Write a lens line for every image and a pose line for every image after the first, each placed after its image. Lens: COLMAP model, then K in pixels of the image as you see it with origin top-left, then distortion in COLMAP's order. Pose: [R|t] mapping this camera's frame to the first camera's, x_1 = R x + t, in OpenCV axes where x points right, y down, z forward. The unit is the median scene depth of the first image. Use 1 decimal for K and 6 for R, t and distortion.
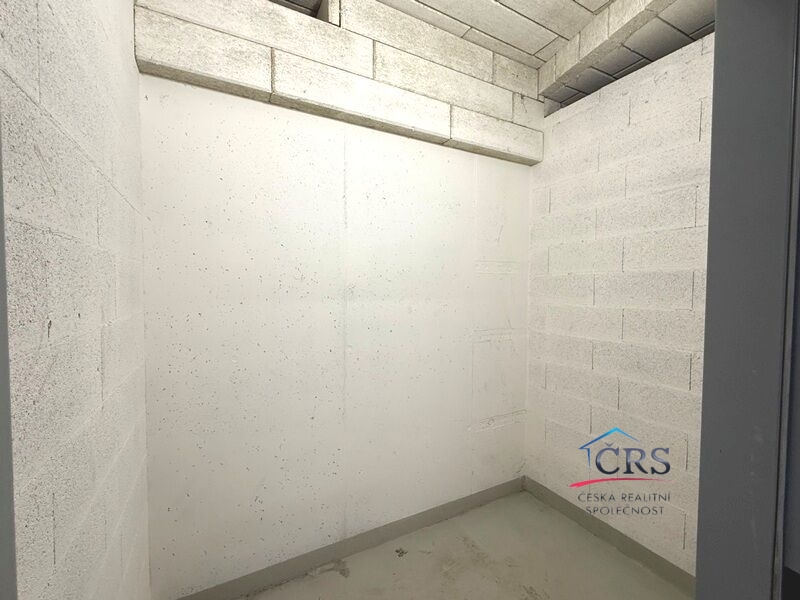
lens RADIAL K [[354.4, 0, 400.0], [0, 354.4, 300.0], [0, 0, 1]] dist [0.001191, 0.000116]
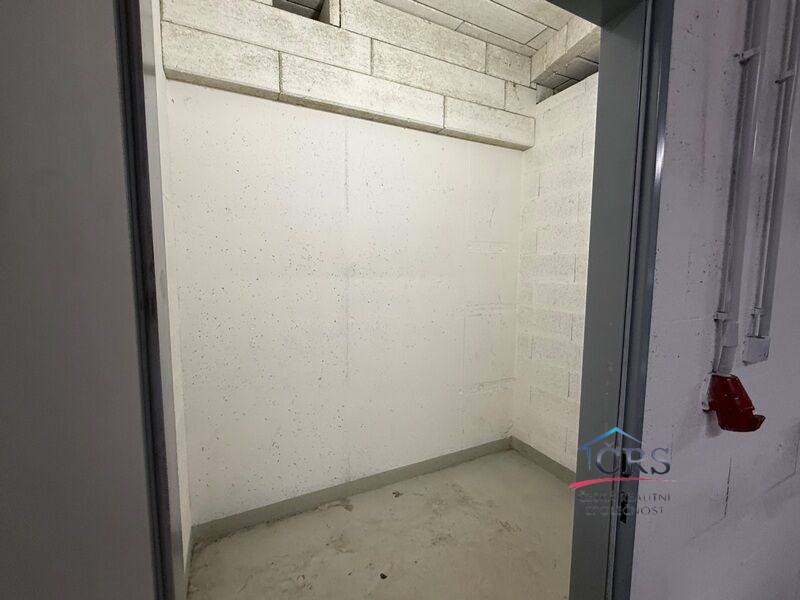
lens RADIAL K [[354.4, 0, 400.0], [0, 354.4, 300.0], [0, 0, 1]] dist [0.001191, 0.000116]
pose [[0.999422, 0.003902, -0.033763, 0.047405], [-0.001844, 0.998150, 0.060776, 0.004080], [0.033938, -0.060679, 0.997580, -0.119126]]
